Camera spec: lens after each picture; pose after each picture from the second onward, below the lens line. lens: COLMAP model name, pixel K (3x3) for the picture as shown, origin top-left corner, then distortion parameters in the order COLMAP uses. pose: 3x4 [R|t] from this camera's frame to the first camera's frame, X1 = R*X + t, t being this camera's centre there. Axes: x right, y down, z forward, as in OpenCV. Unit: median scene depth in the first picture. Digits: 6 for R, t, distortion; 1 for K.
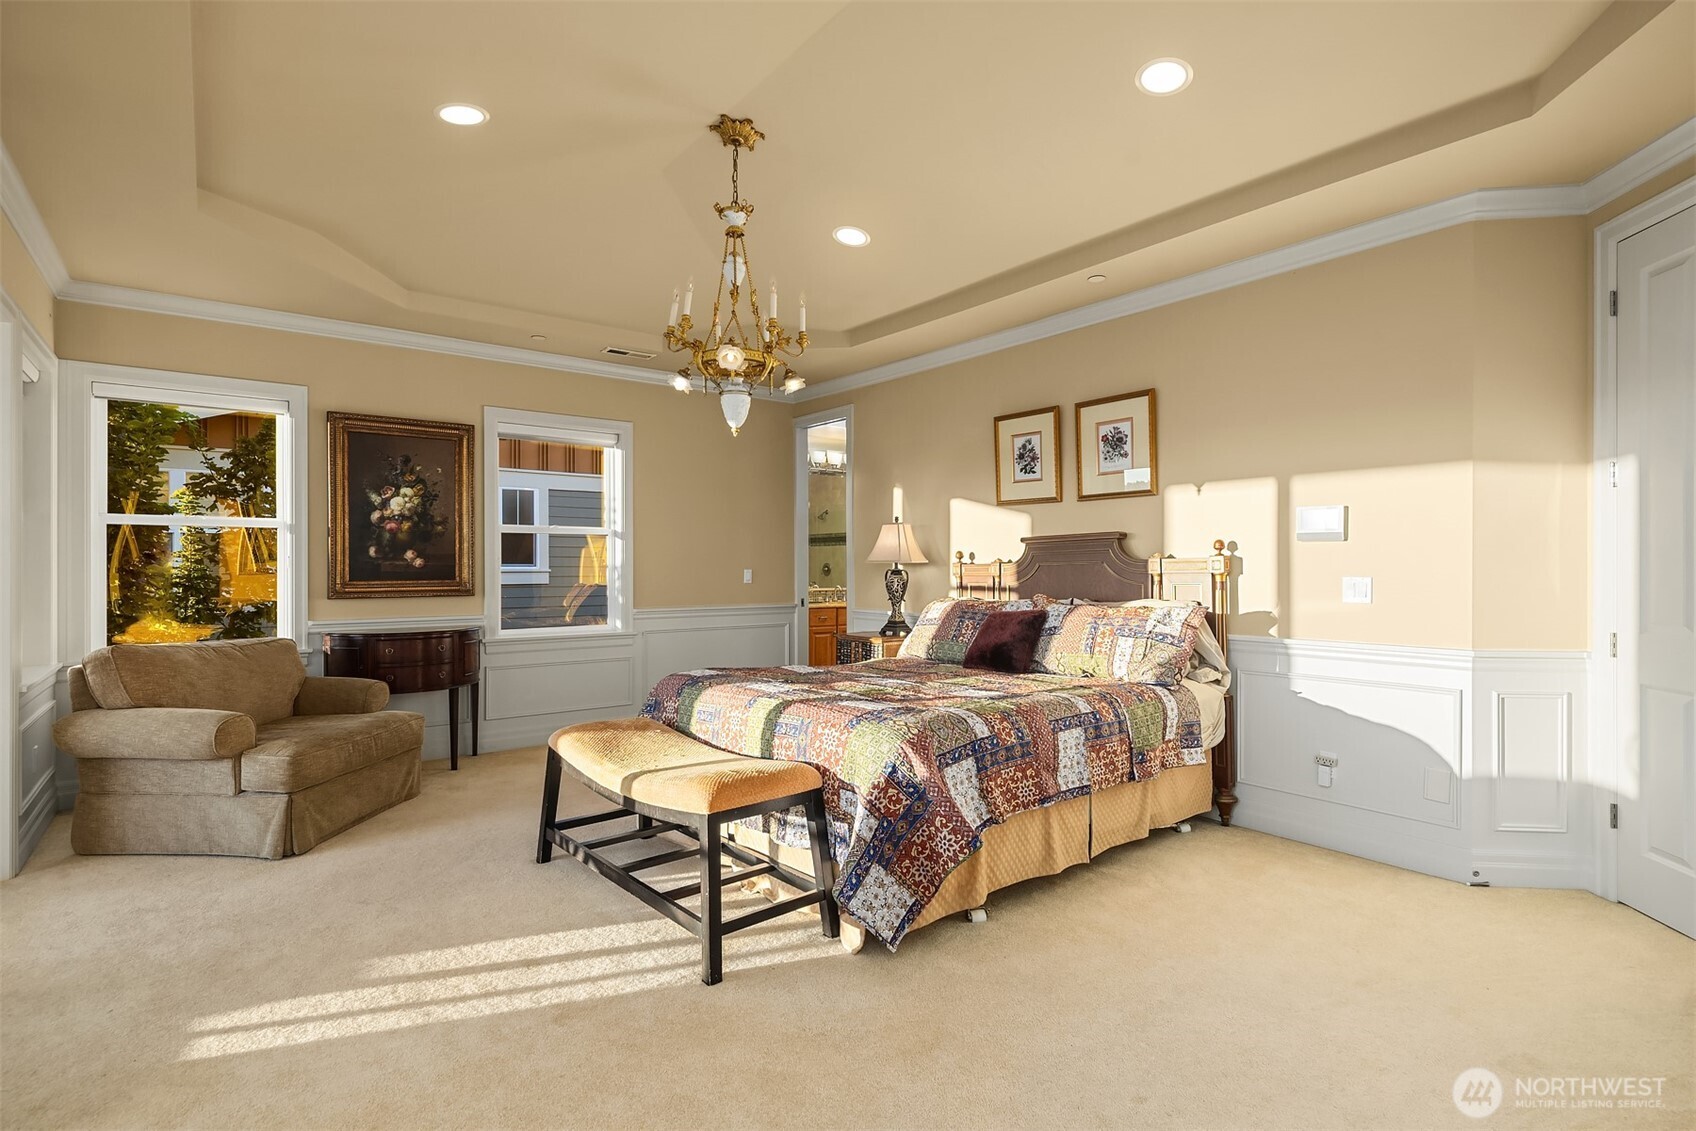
lens RADIAL K [[839.9, 0, 844.3], [0, 839.9, 564.5], [0, 0, 1]] dist [0.007519, -0.000313]
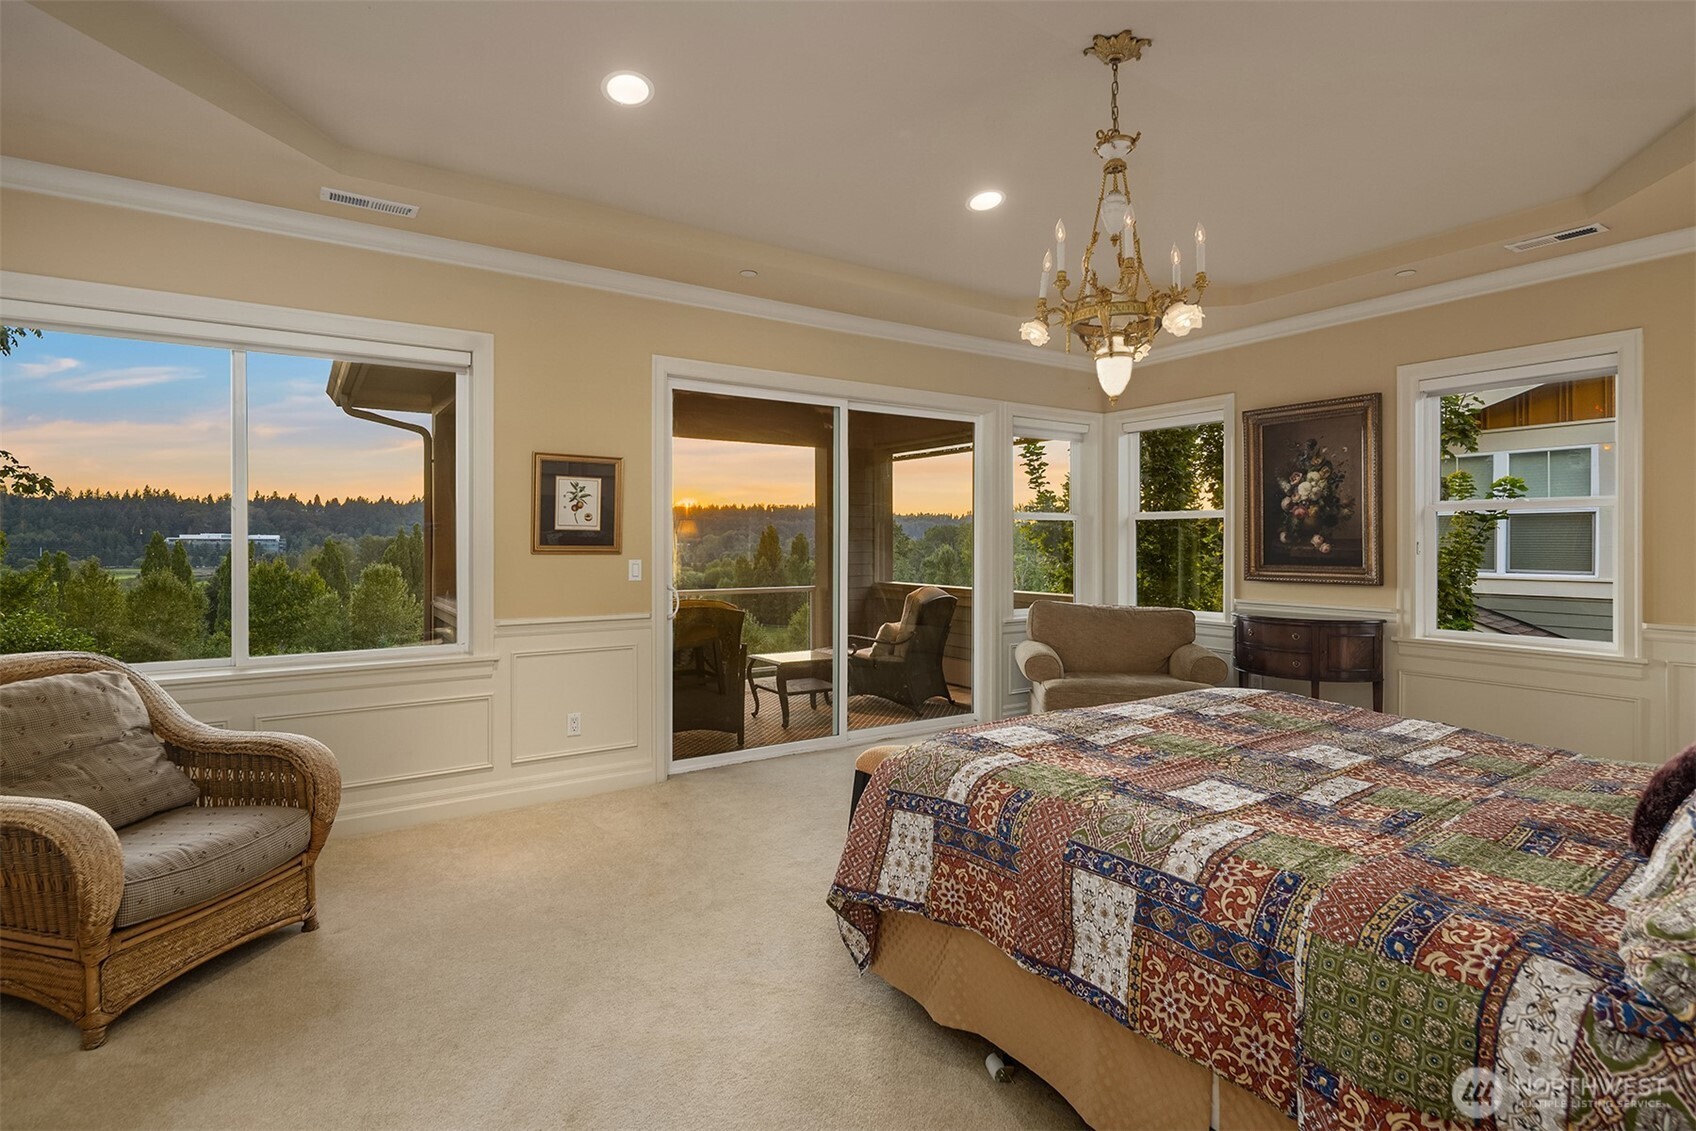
lens RADIAL K [[839.9, 0, 872.3], [0, 839.9, 548.8], [0, 0, 1]] dist [0.007519, -0.000313]
pose [[-0.068370, 0.010024, -0.997610, 0.501965], [-0.001498, 0.999947, 0.010150, -0.010347], [0.997659, 0.002188, -0.068352, 0.554161]]
